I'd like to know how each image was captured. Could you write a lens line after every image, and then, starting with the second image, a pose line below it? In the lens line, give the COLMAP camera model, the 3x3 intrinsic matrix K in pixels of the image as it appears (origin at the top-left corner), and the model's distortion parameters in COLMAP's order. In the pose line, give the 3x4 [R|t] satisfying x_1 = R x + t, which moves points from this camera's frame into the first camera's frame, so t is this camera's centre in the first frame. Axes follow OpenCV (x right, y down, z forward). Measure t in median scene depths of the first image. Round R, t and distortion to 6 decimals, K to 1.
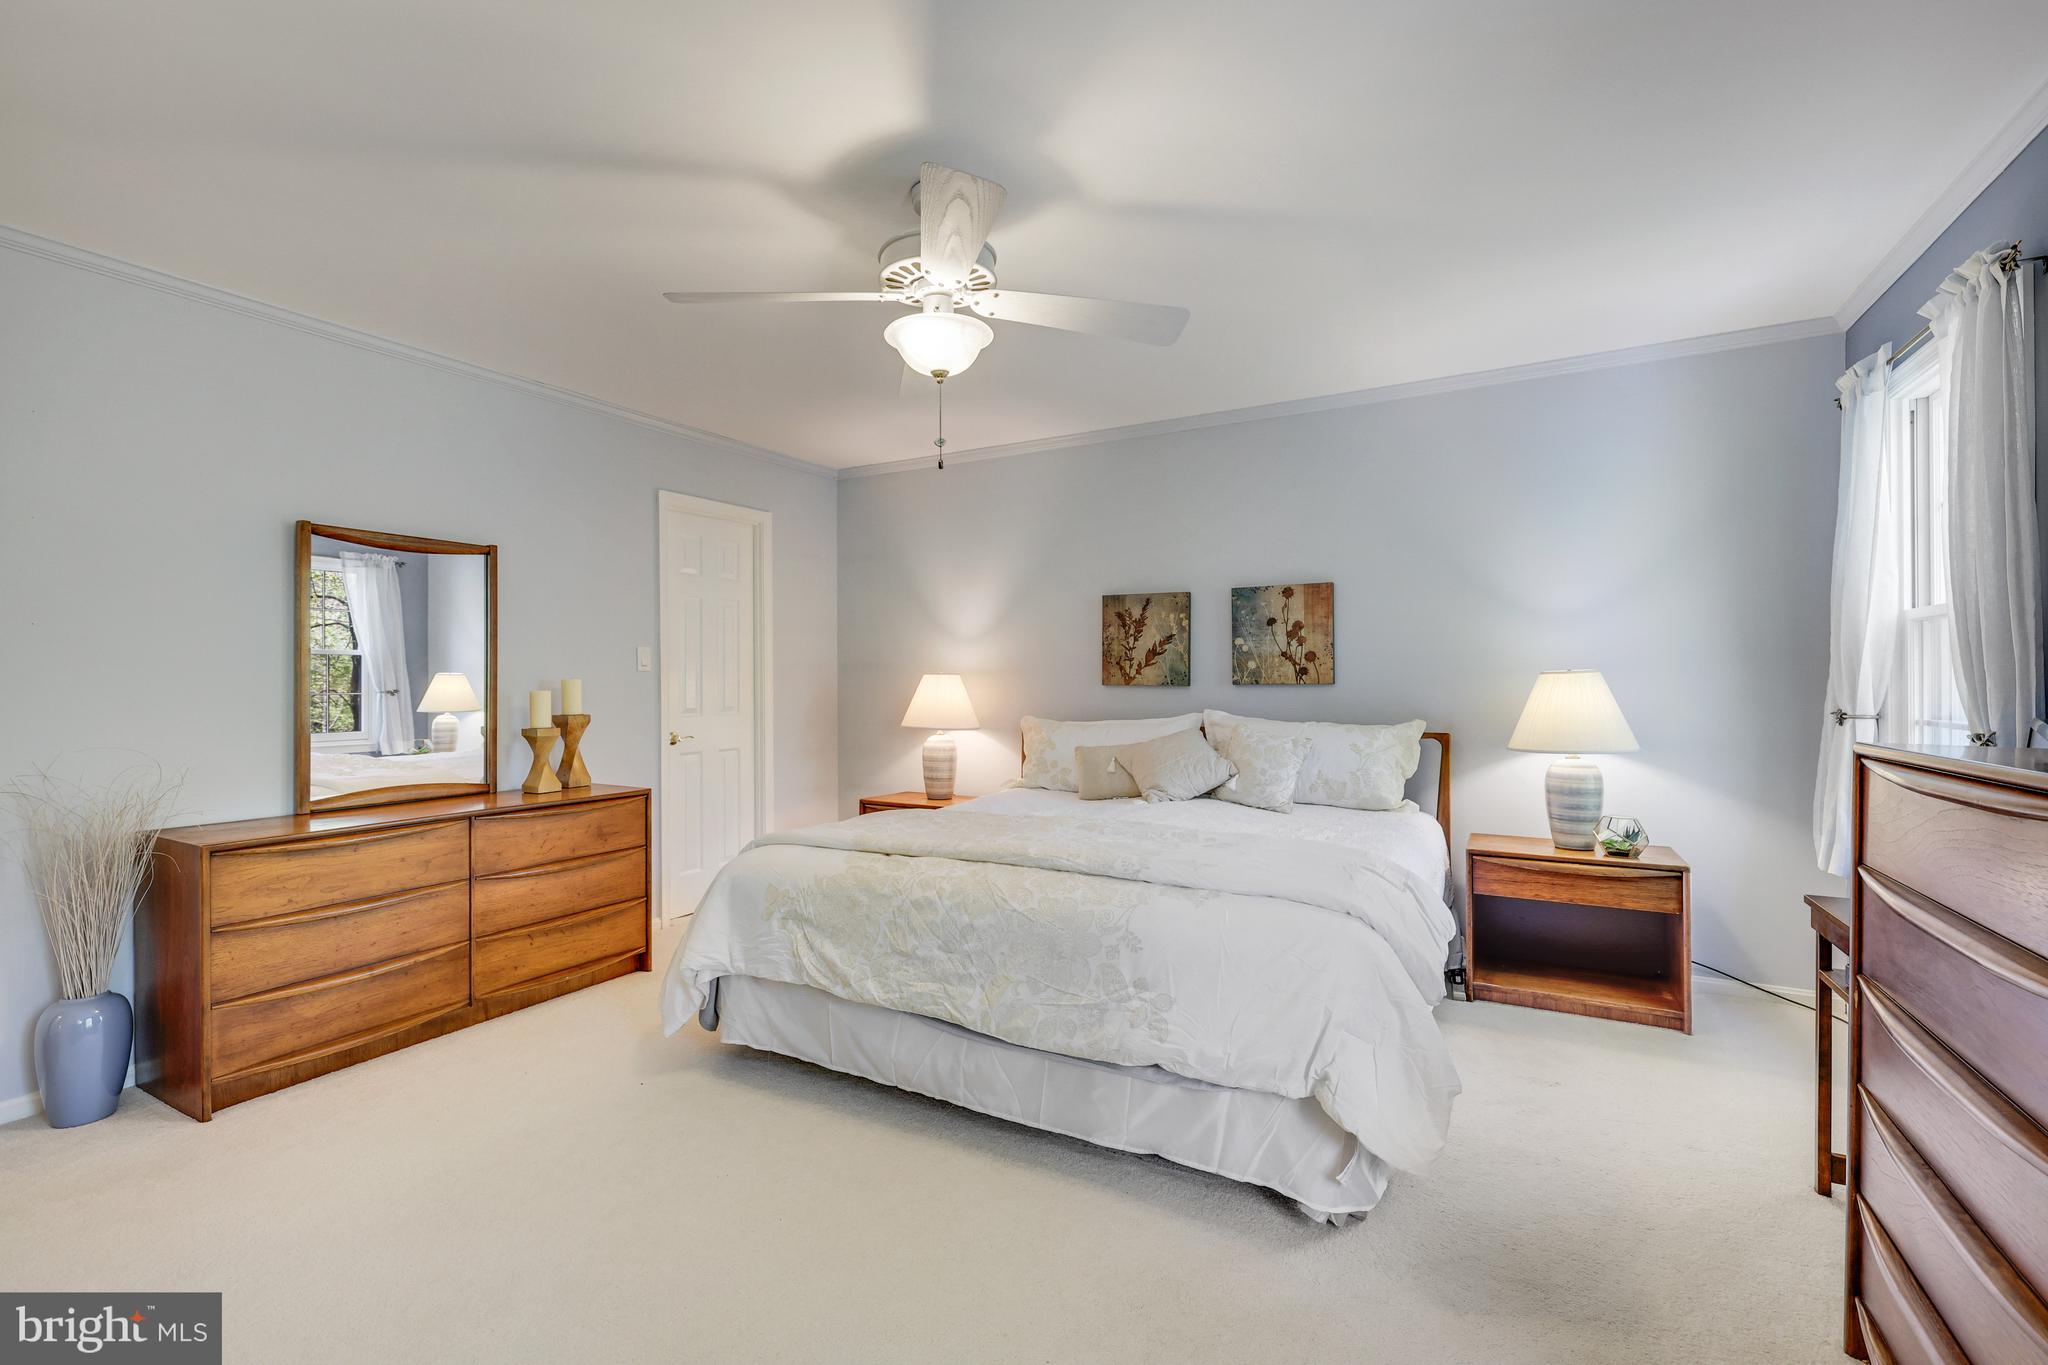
lens RADIAL K [[856.1, 0, 1024.0], [0, 856.1, 682.5], [0, 0, 1]] dist [0.000445, 0.000077]
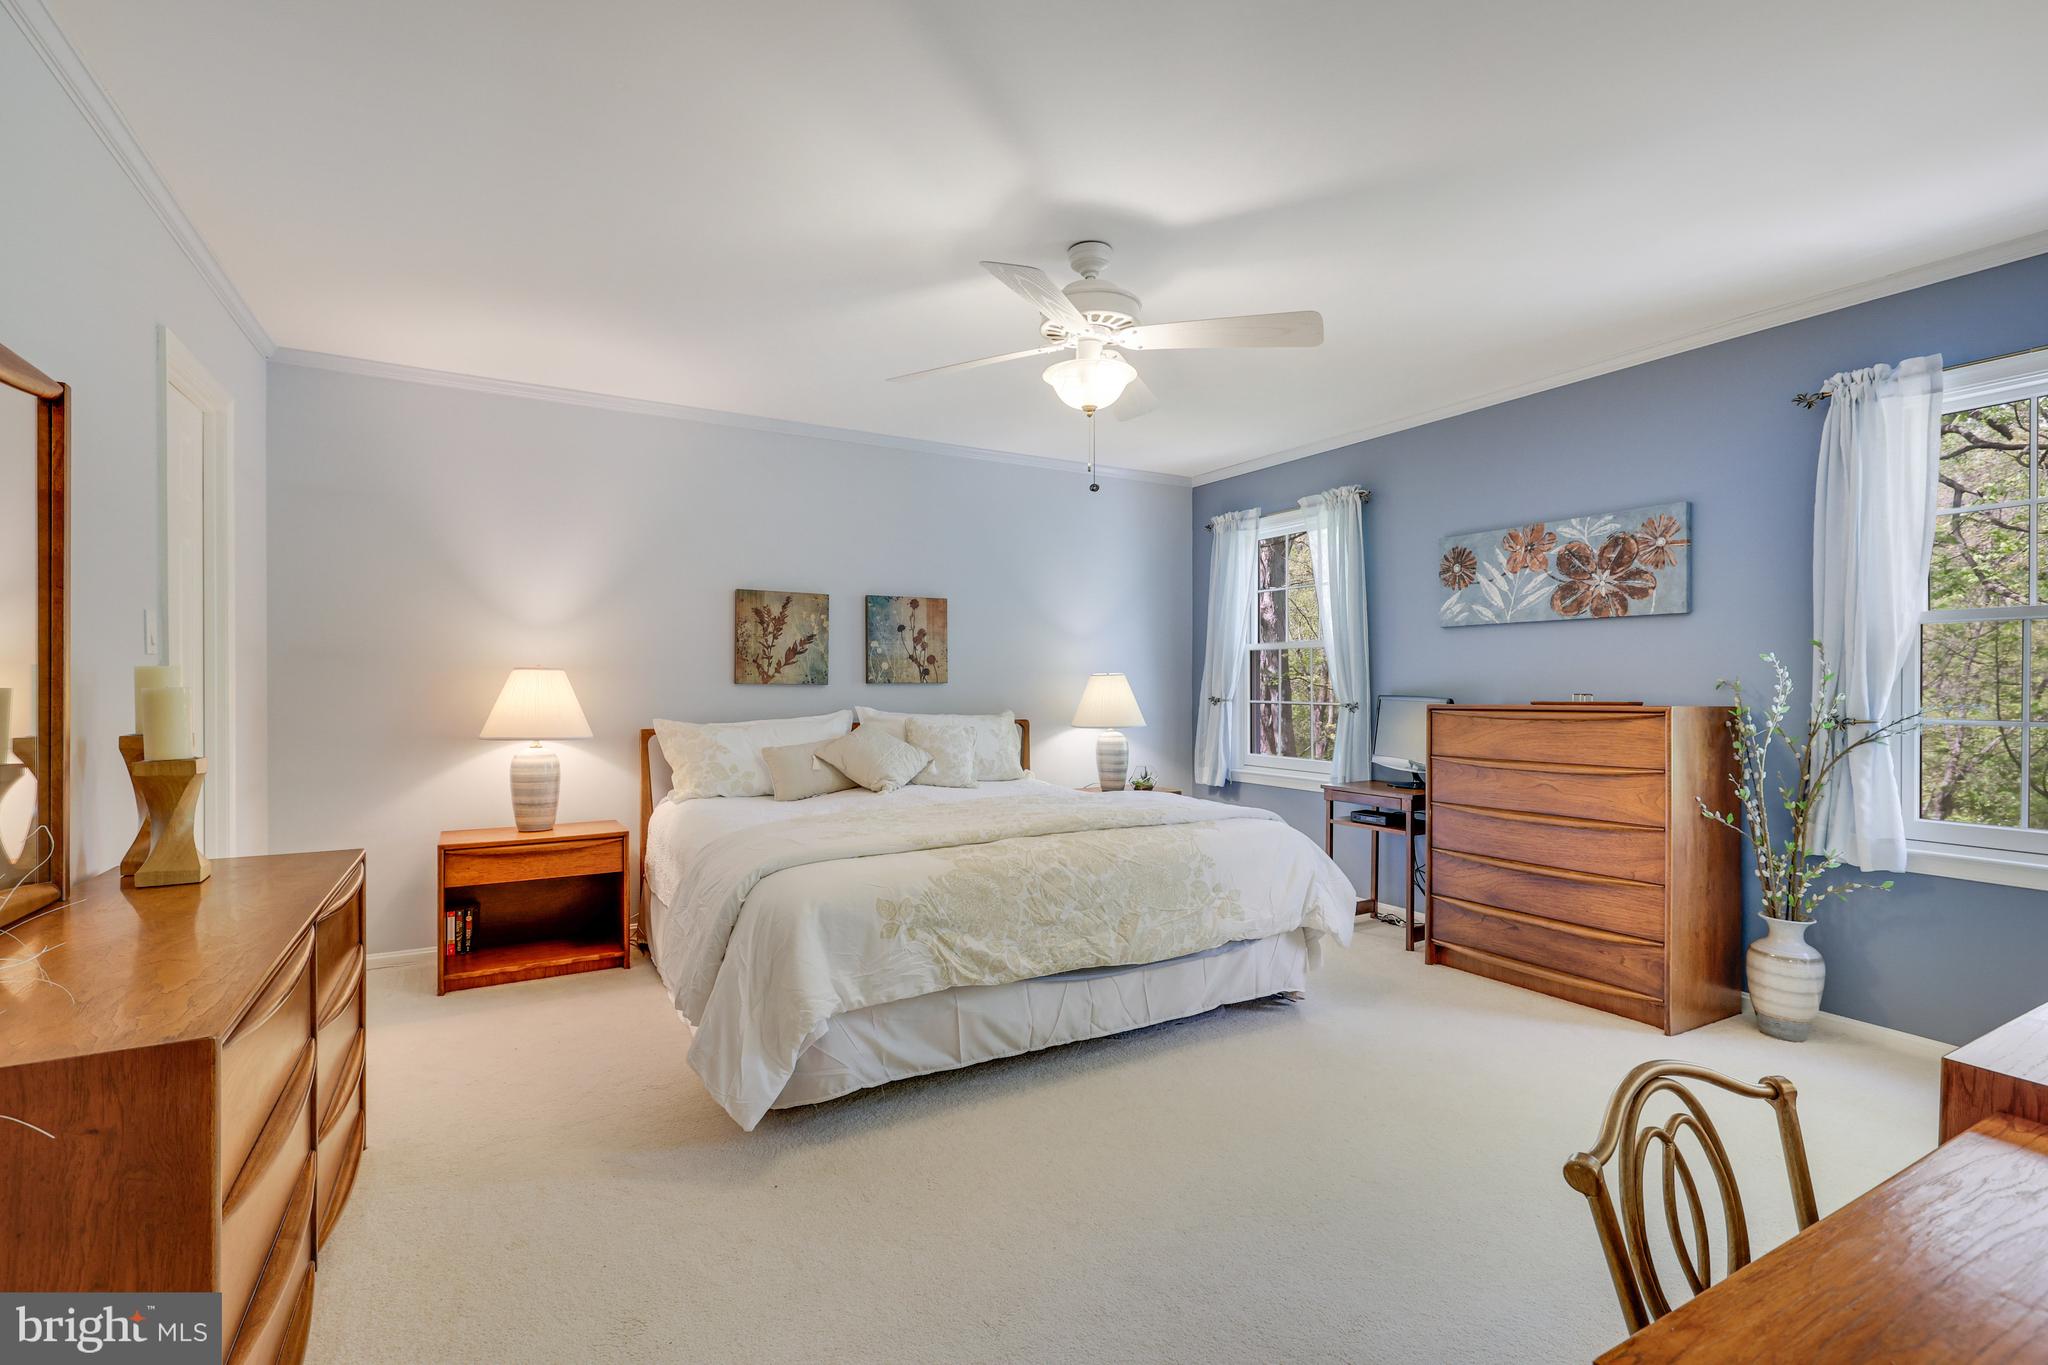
lens RADIAL K [[879.6, 0, 1028.3], [0, 879.6, 680.5], [0, 0, 1]] dist [-0.001483, -0.000178]
pose [[0.541232, 0.005705, 0.840854, -0.607716], [0.001759, 0.999967, -0.007917, 0.008356], [-0.840871, 0.005764, 0.541205, 0.225433]]
